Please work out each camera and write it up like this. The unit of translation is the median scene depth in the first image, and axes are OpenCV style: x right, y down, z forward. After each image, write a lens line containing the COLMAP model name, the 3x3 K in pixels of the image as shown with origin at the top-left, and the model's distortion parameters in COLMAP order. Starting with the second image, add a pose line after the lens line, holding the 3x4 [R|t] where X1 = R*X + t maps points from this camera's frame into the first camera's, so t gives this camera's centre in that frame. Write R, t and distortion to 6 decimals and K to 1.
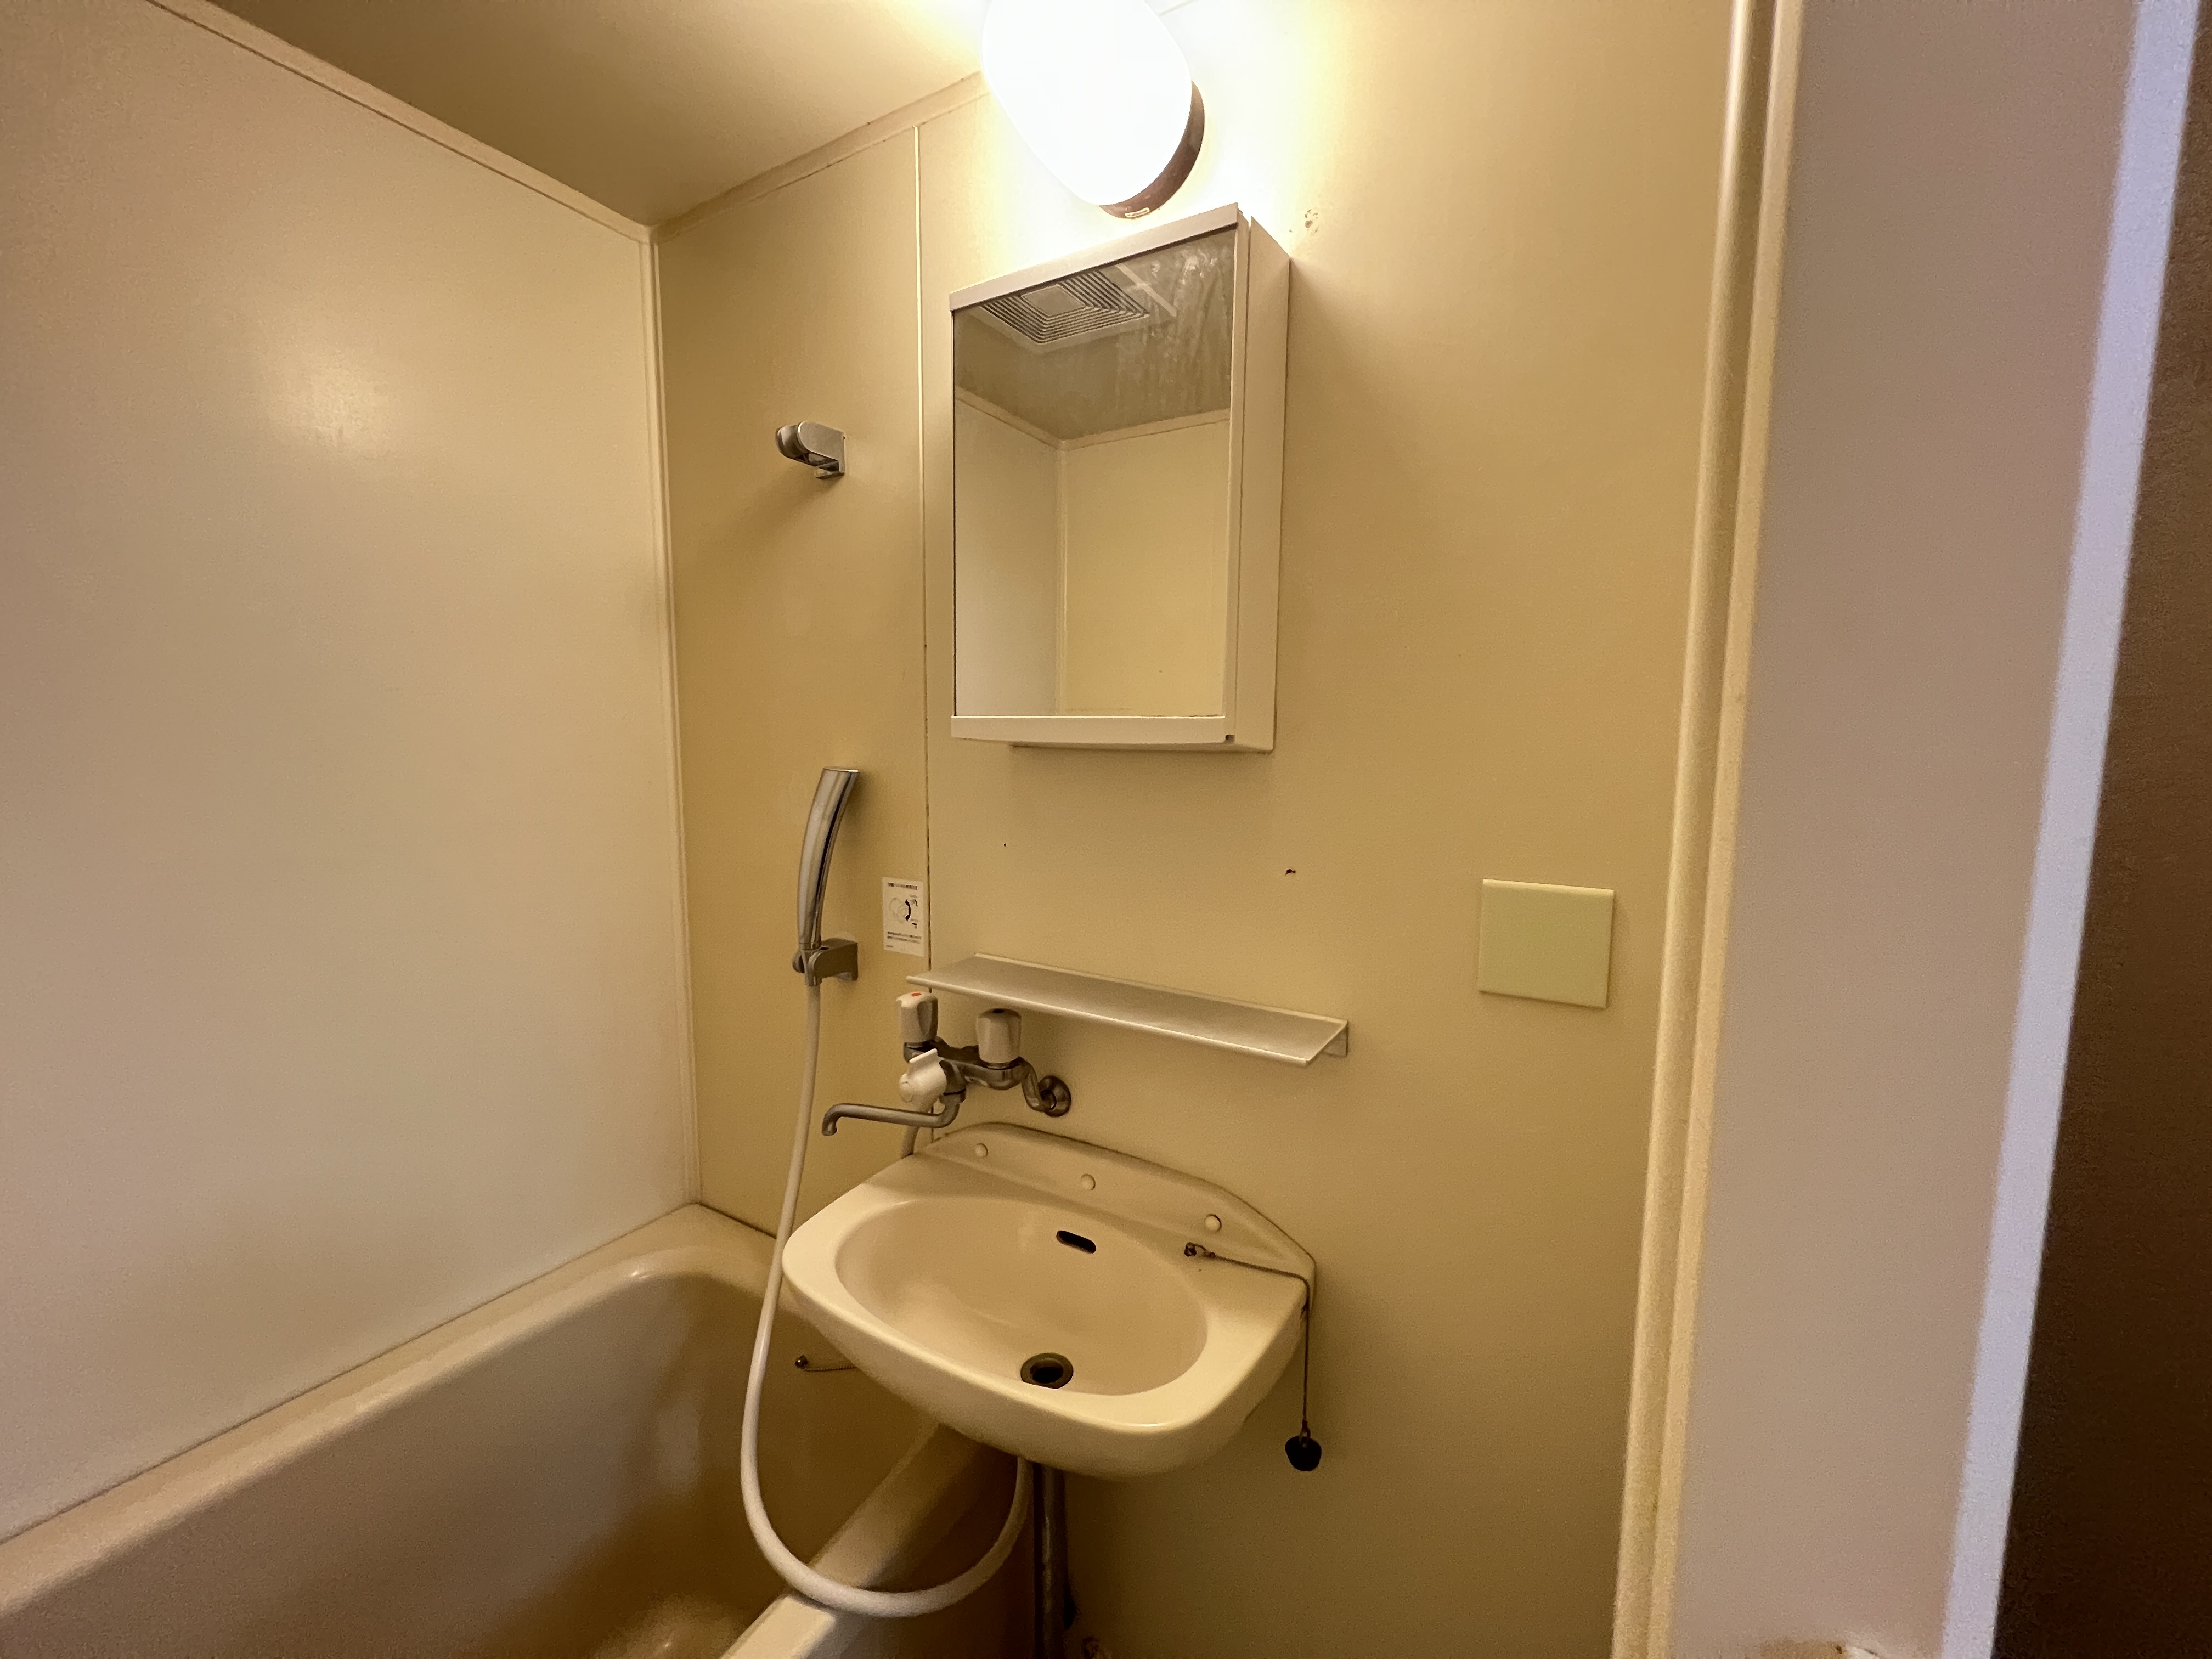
lens RADIAL K [[883.9, 0, 1106.0], [0, 883.9, 829.5], [0, 0, 1]] dist [-0.001067, 0.000389]
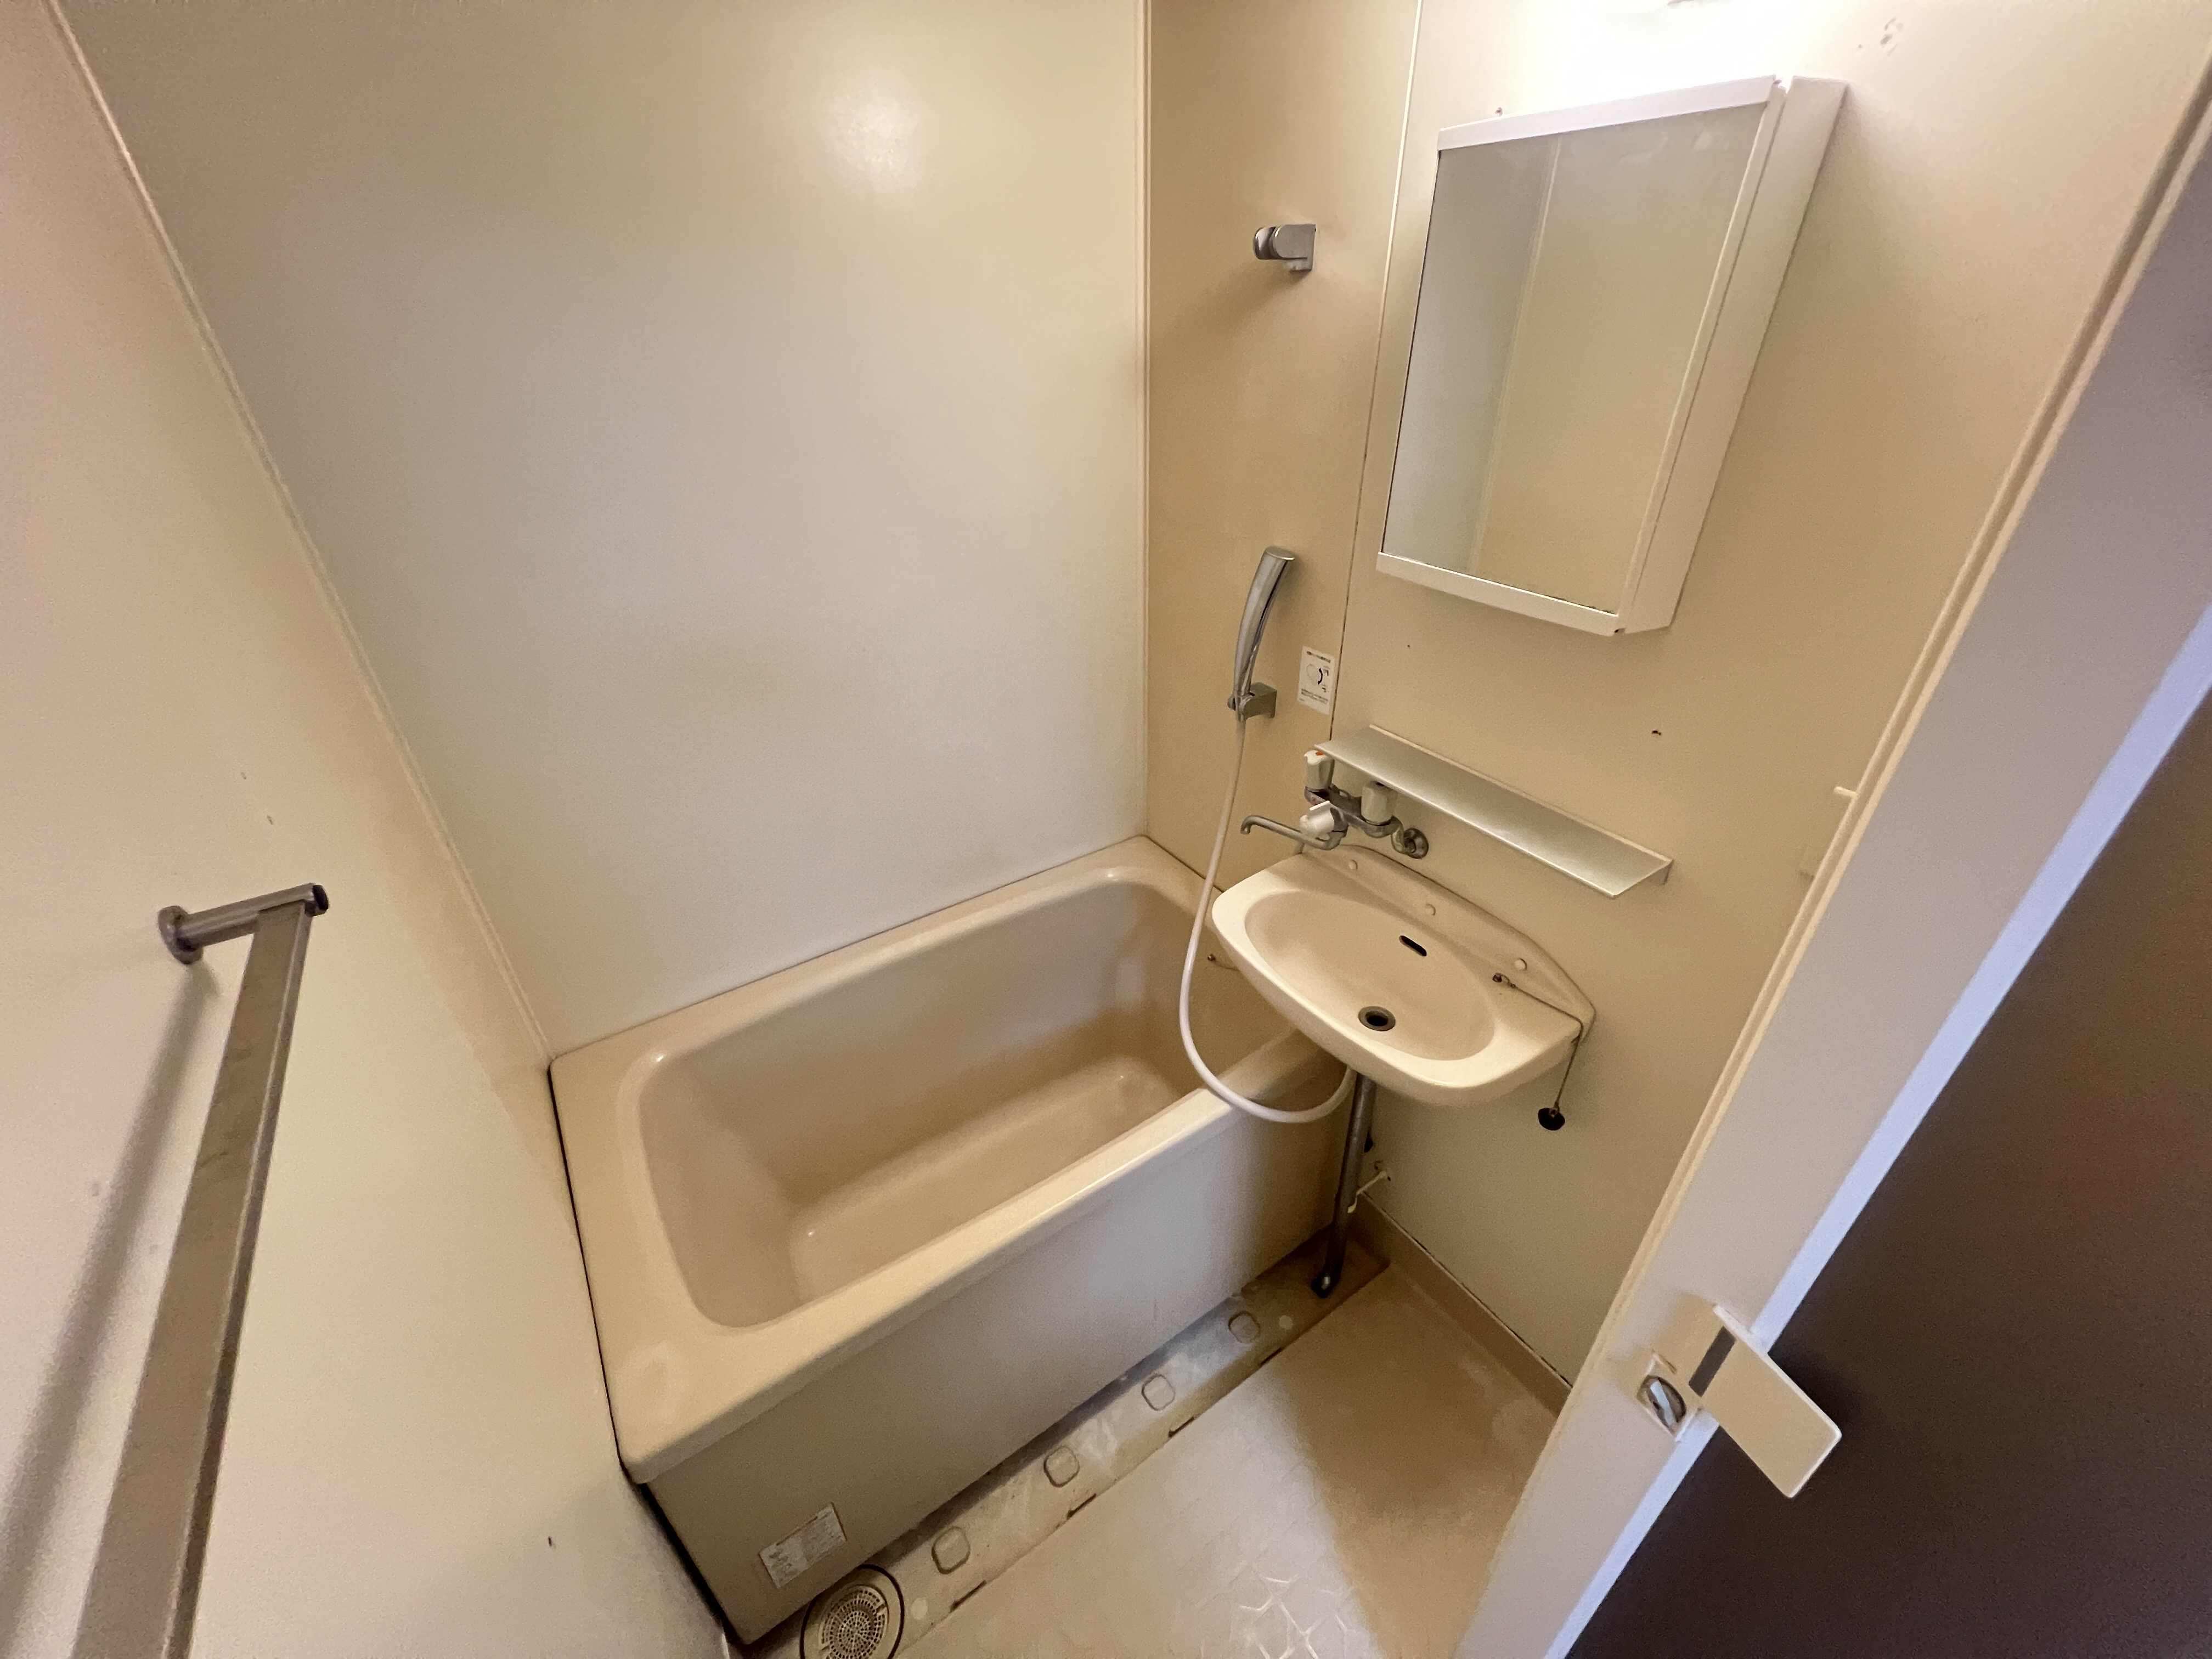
lens RADIAL K [[883.9, 0, 1106.0], [0, 883.9, 829.5], [0, 0, 1]] dist [-0.001067, 0.000389]
pose [[0.905005, 0.198746, -0.376119, 0.014209], [-0.019098, 0.902243, 0.430804, -0.270366], [0.424972, -0.382697, 0.820331, -0.252733]]
